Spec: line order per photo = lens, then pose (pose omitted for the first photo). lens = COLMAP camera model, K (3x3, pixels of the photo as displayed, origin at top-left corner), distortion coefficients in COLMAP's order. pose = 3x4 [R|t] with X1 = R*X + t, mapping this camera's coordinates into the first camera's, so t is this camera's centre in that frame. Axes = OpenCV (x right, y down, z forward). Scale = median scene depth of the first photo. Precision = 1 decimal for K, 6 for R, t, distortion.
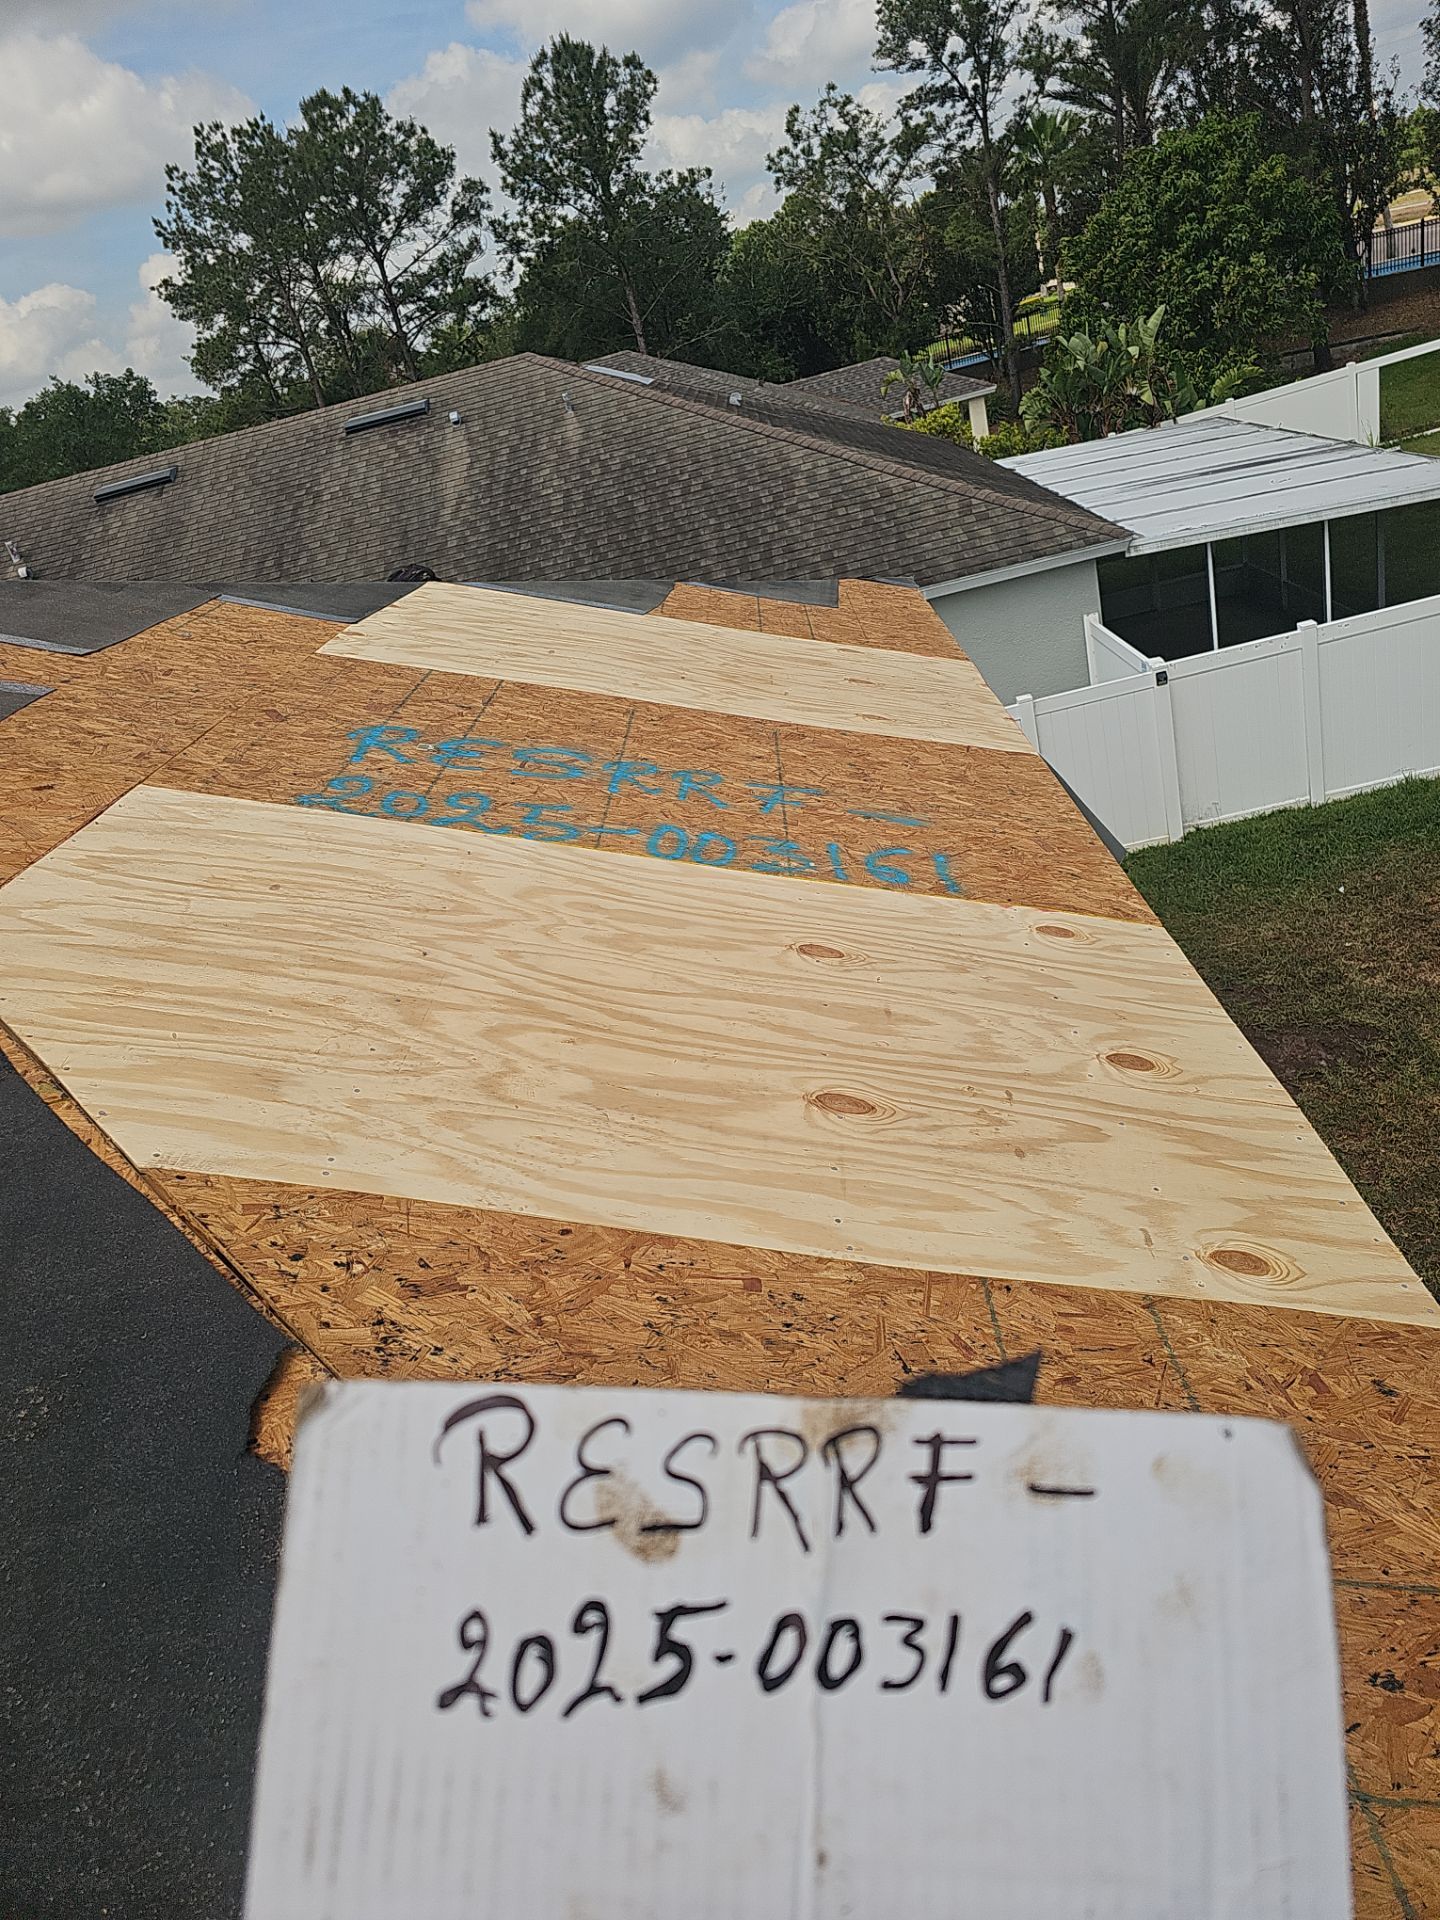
lens RADIAL K [[1285.7, 0, 700.8], [0, 1285.7, 955.1], [0, 0, 1]] dist [0.044217, -0.033856]
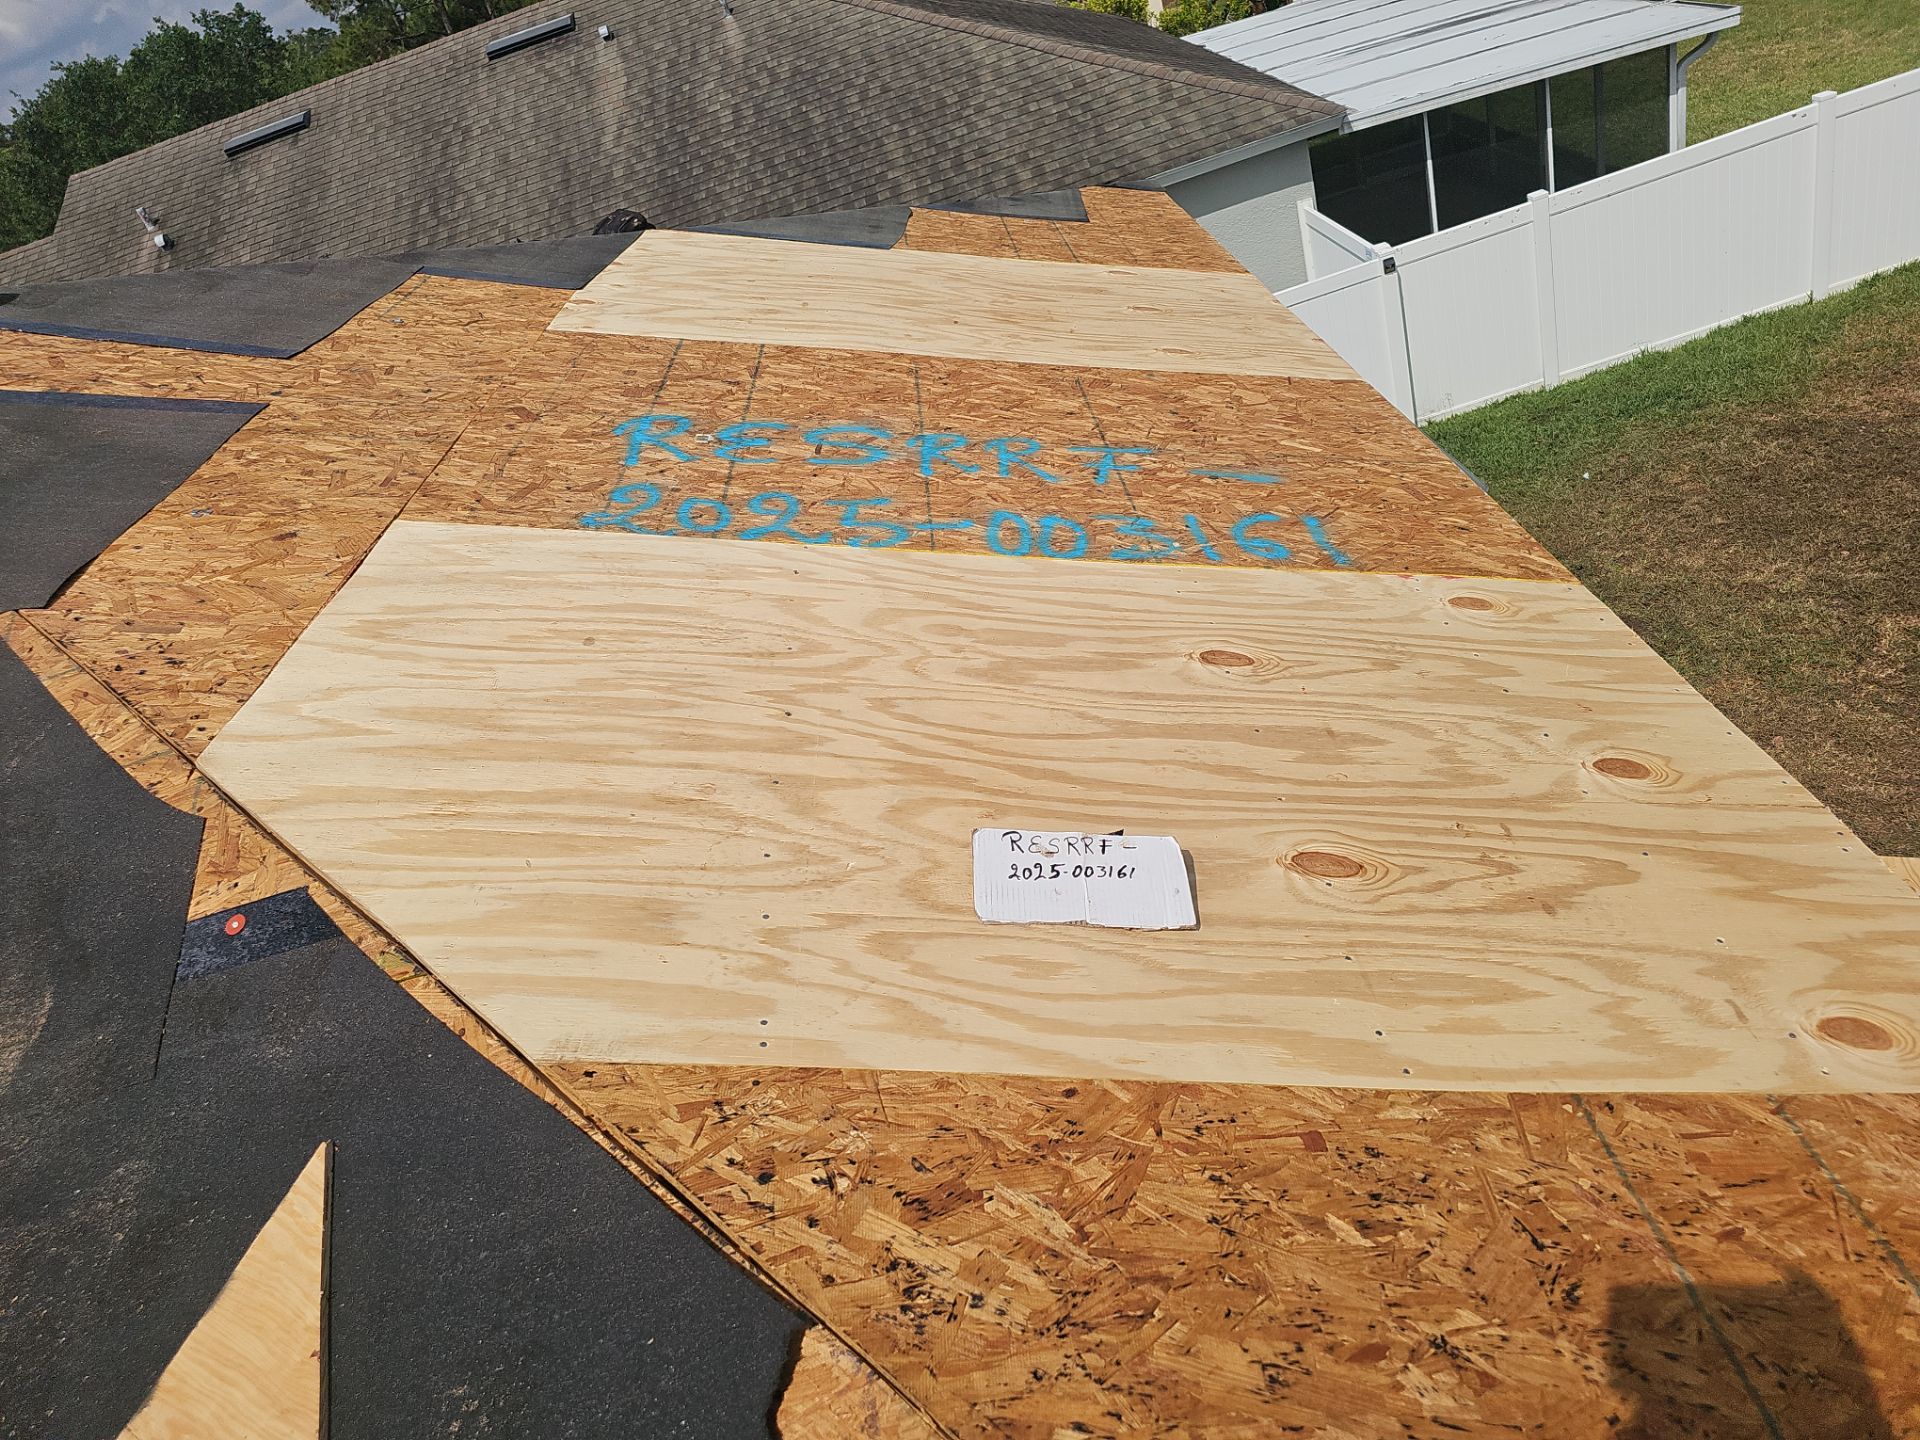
lens RADIAL K [[1285.7, 0, 929.8], [0, 1285.7, 709.3], [0, 0, 1]] dist [0.044217, -0.033856]
pose [[0.996231, -0.084462, 0.019730, -0.069906], [0.082045, 0.991444, 0.101526, -0.041260], [-0.028137, -0.099525, 0.994637, 0.084371]]
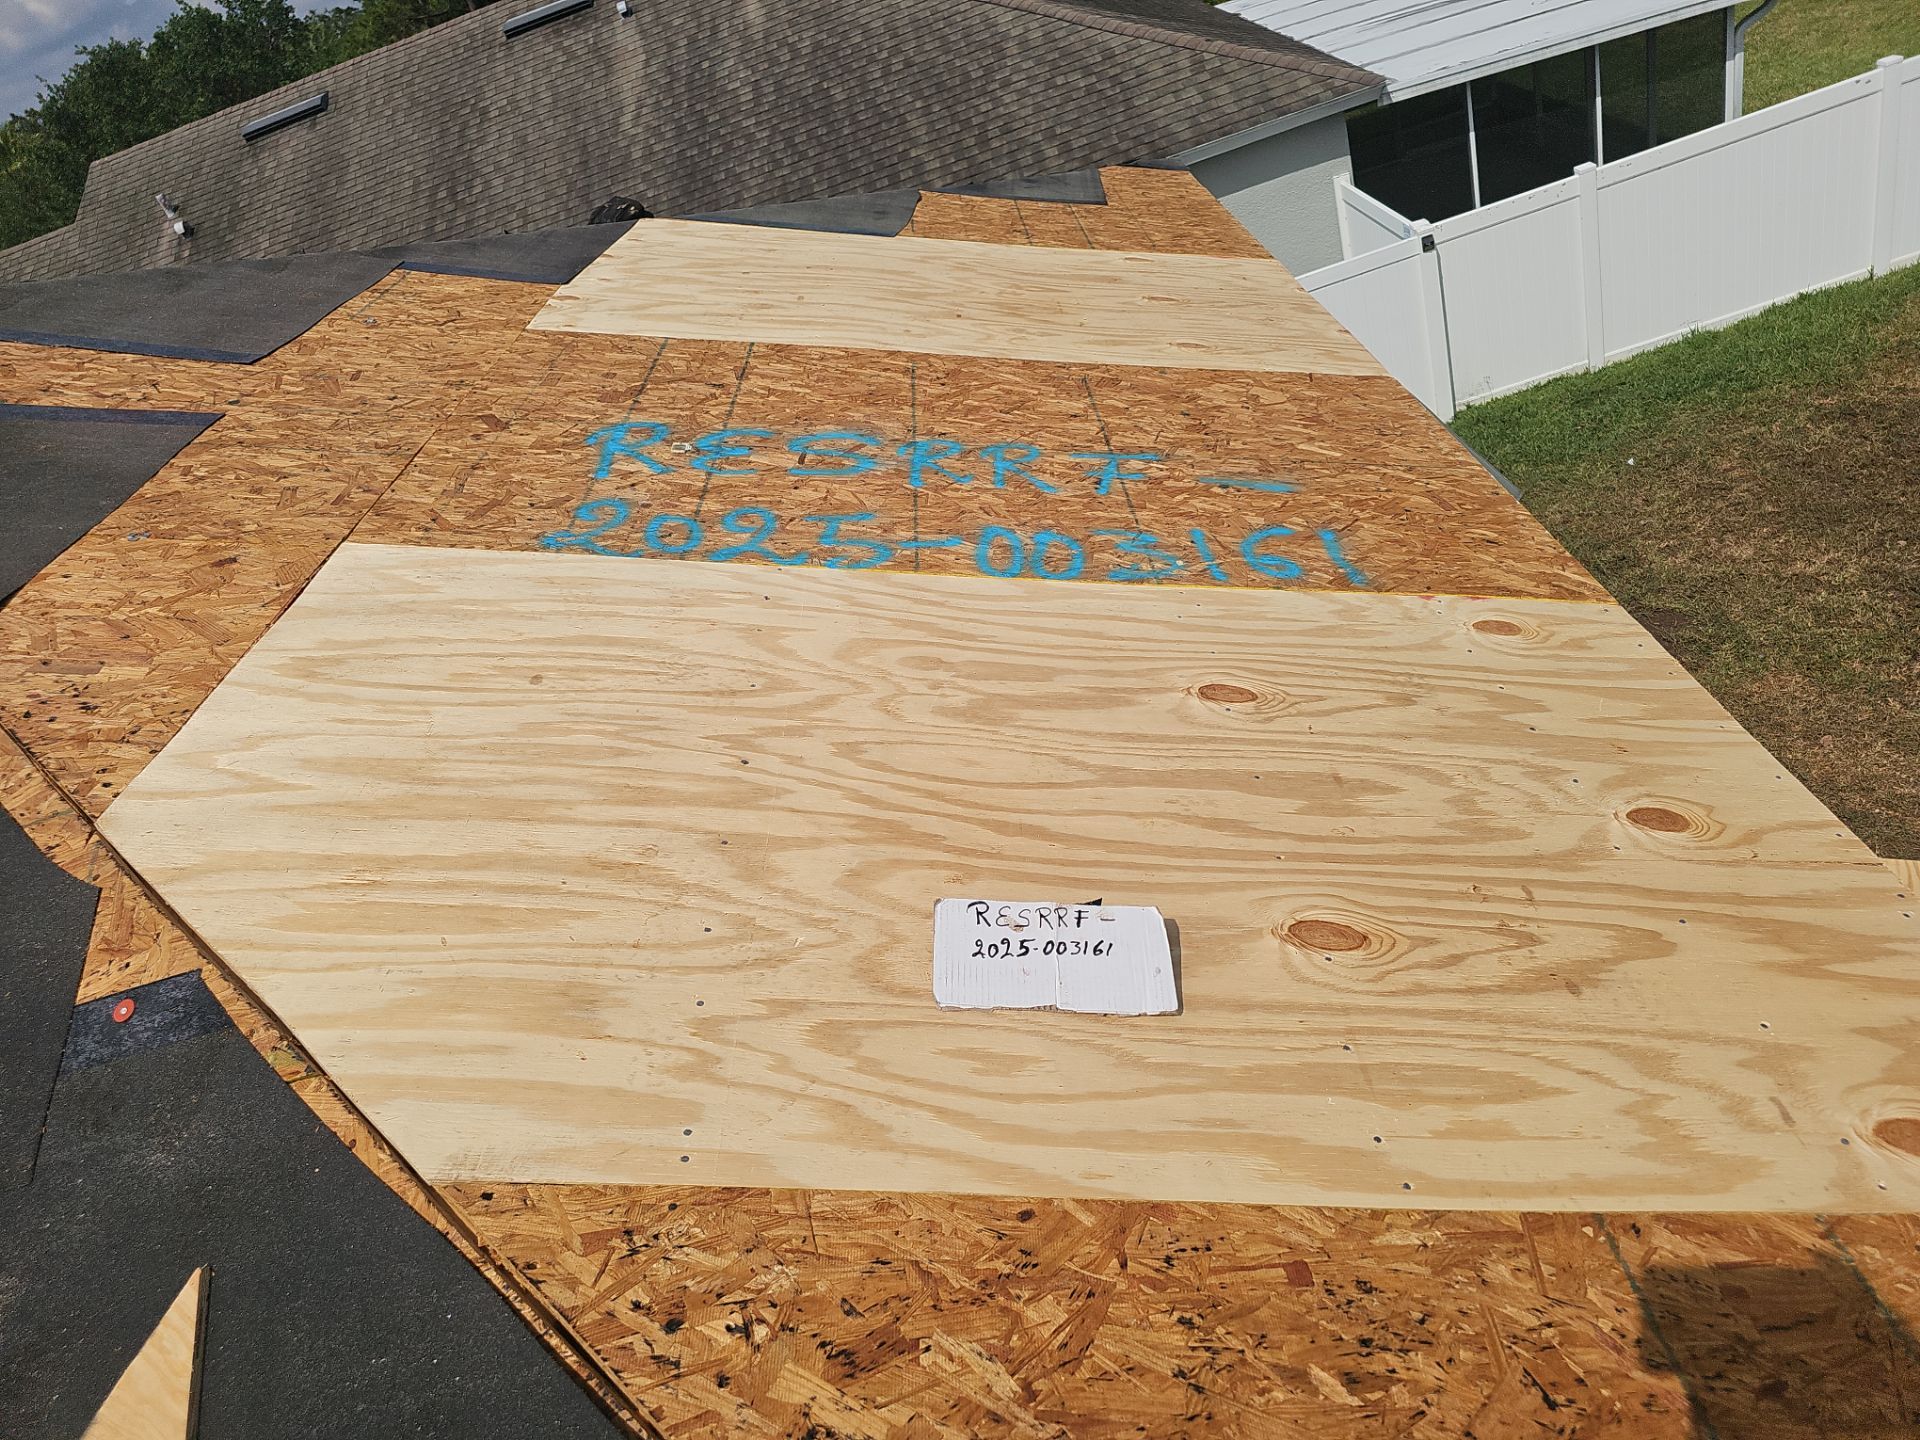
lens RADIAL K [[1285.7, 0, 929.6], [0, 1285.7, 735.9], [0, 0, 1]] dist [0.044217, -0.033856]
pose [[0.996380, -0.084665, -0.007700, -0.048423], [0.084940, 0.987621, 0.131871, -0.055230], [-0.003560, -0.132048, 0.991237, 0.119656]]
